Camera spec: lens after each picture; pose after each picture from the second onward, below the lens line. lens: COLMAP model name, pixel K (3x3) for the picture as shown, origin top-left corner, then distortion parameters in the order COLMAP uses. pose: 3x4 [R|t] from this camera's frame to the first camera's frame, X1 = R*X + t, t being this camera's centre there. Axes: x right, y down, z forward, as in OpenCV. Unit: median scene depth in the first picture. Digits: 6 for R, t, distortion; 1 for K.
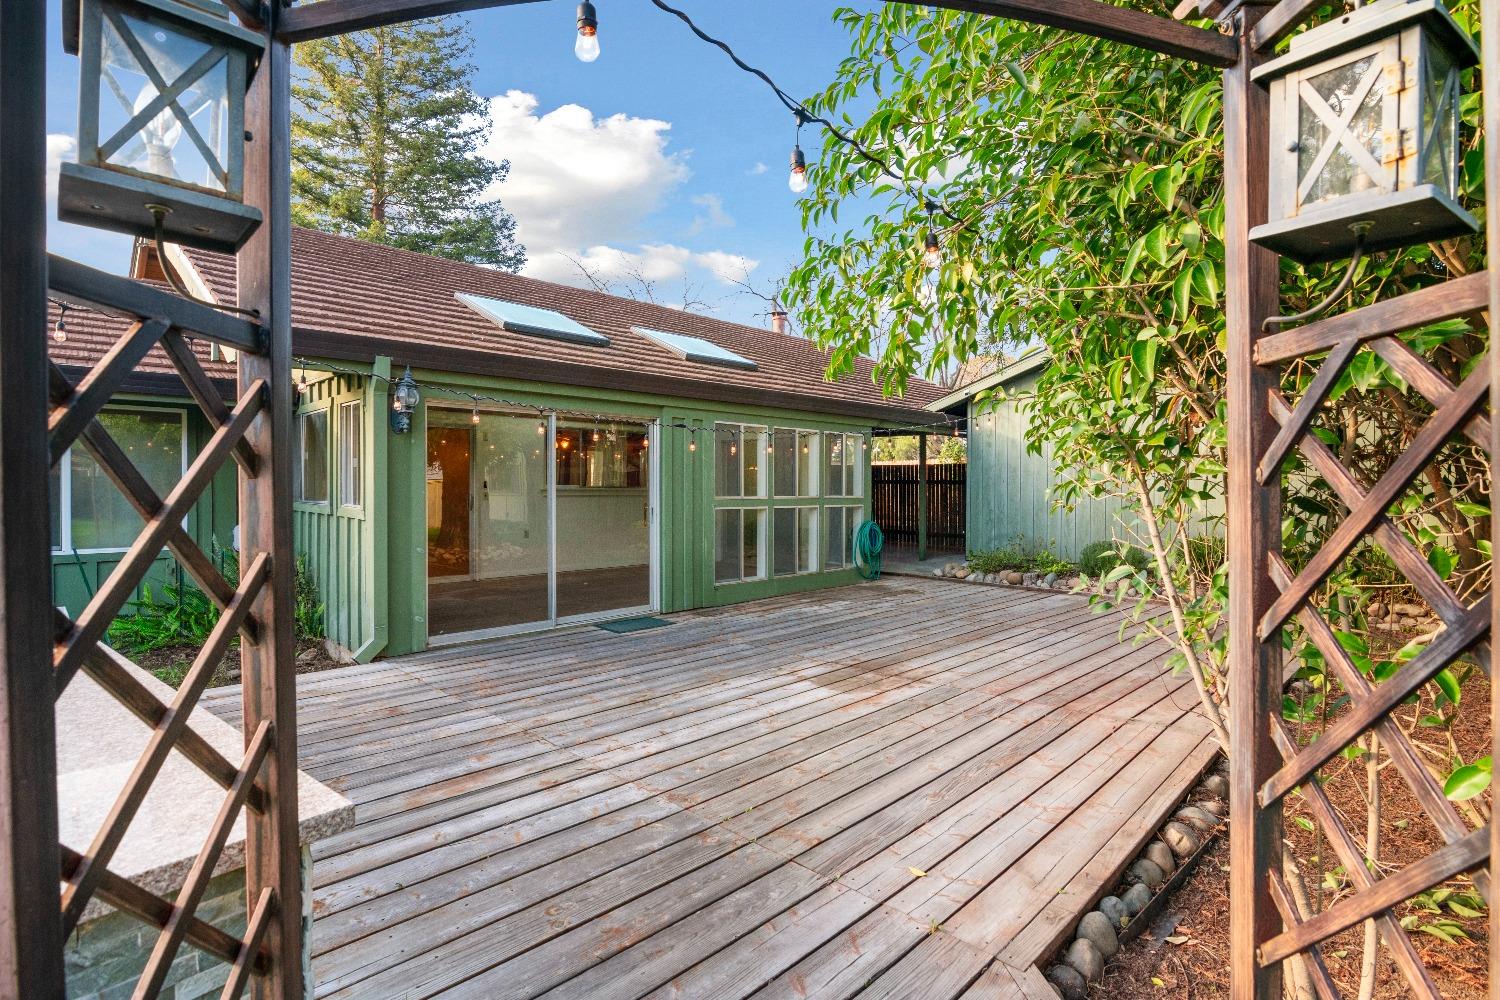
lens RADIAL K [[718.5, 0, 750.0], [0, 718.5, 494.6], [0, 0, 1]] dist [0.005088, 0.000363]
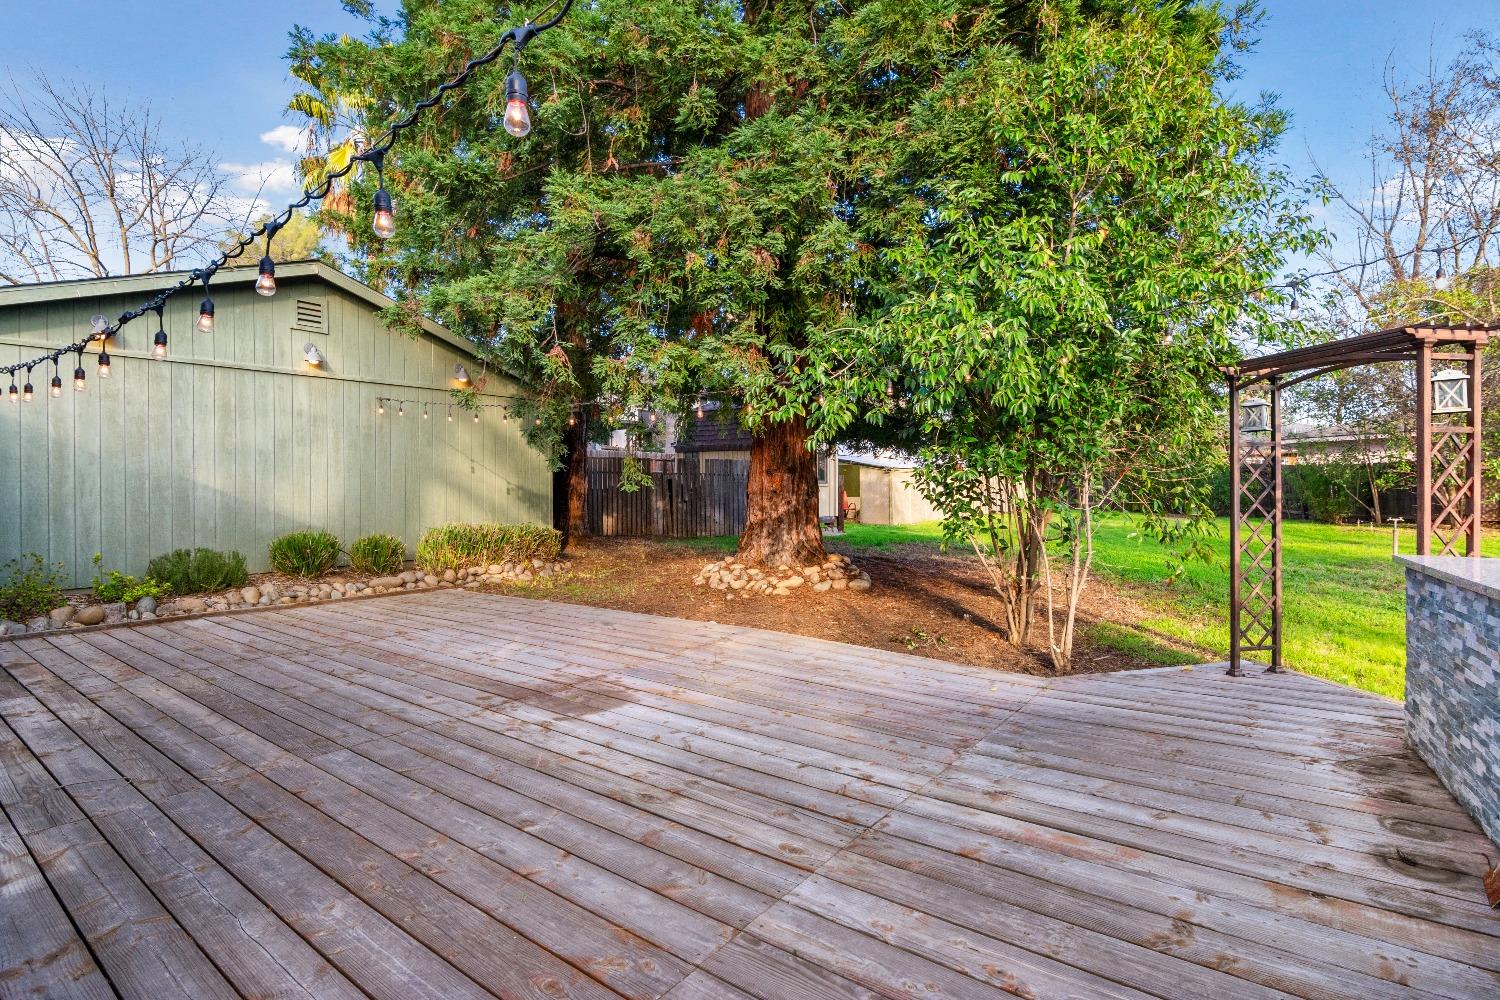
lens RADIAL K [[718.5, 0, 749.6], [0, 718.5, 494.3], [0, 0, 1]] dist [0.005088, 0.000363]
pose [[-0.131247, -0.006142, 0.991331, -0.852138], [0.011468, 0.999904, 0.007714, 0.014441], [-0.991283, 0.012381, -0.131164, 1.077196]]
